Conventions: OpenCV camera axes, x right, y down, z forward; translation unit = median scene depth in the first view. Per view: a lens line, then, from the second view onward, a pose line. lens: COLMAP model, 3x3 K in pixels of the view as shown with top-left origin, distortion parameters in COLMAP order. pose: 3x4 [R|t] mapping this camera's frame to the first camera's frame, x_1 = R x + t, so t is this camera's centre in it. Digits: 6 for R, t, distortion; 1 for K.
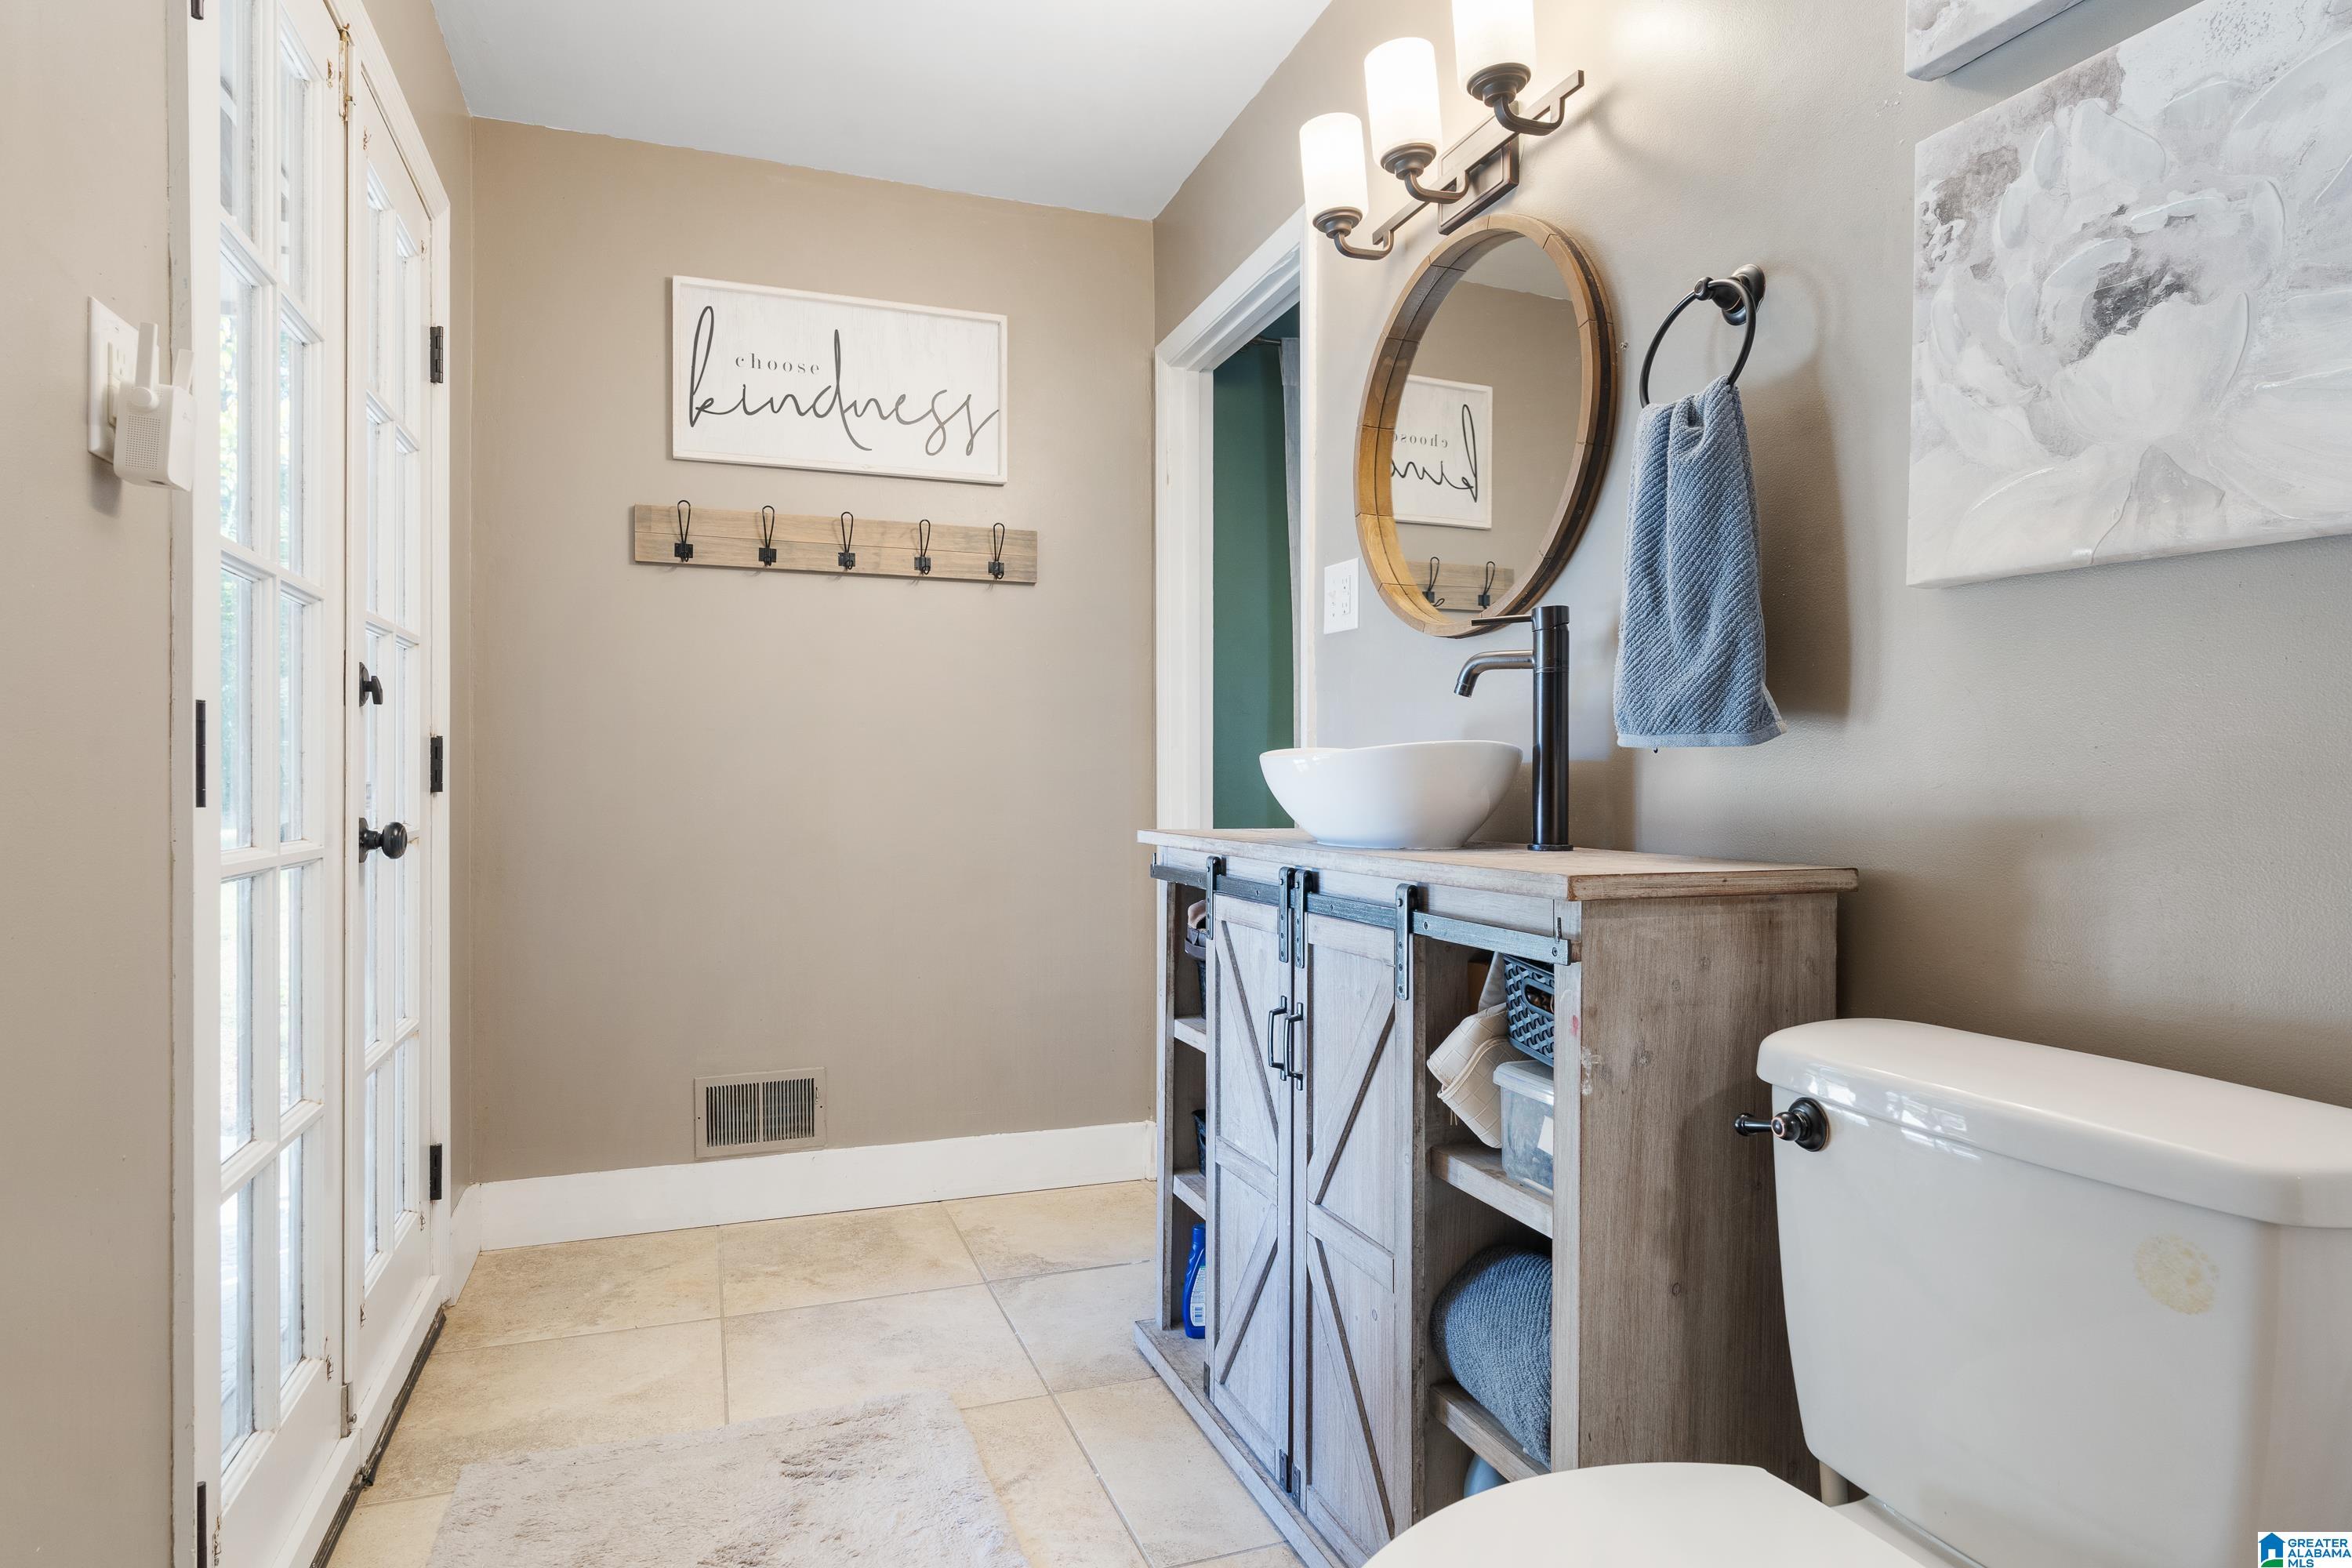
lens RADIAL K [[1288.8, 0, 1175.4], [0, 1288.8, 782.9], [0, 0, 1]] dist [-0.003617, -0.000804]
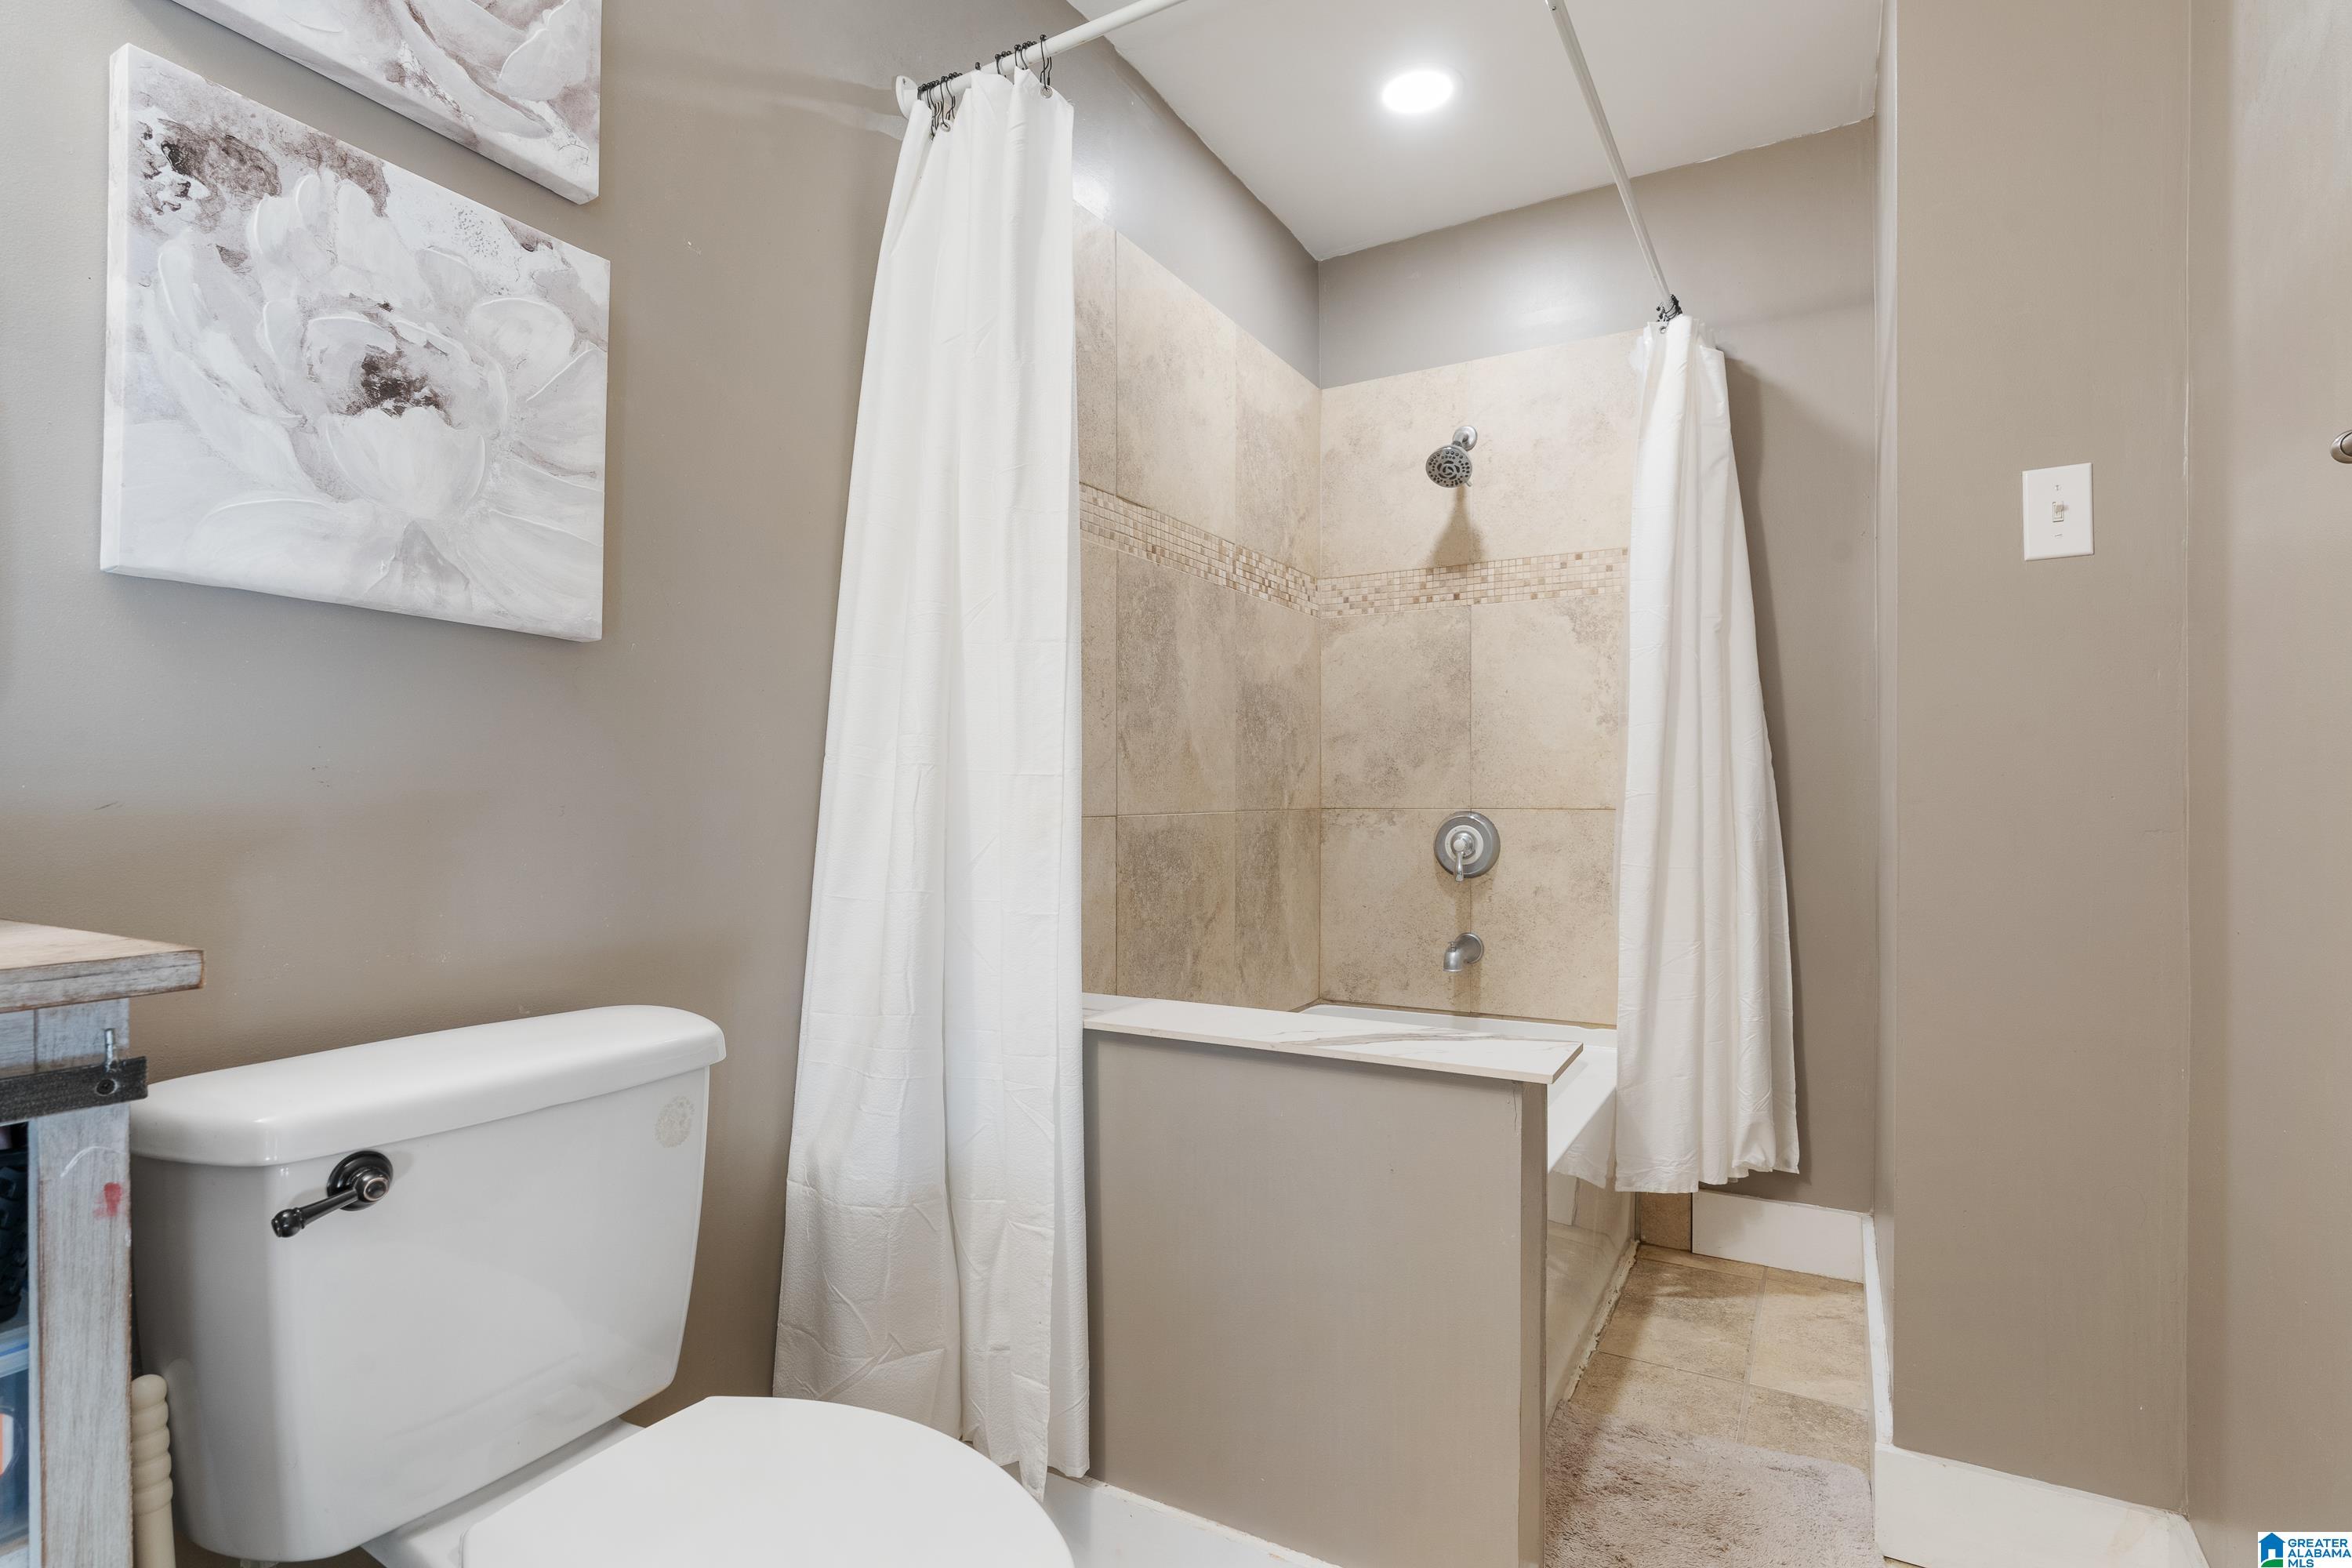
lens RADIAL K [[1135.3, 0, 1176.2], [0, 1135.3, 796.2], [0, 0, 1]] dist [-0.014969, 0.001518]
pose [[-0.640240, -0.003959, 0.768165, -0.492951], [-0.001870, 0.999992, 0.003595, -0.009414], [-0.768173, 0.000865, -0.640242, 1.088853]]
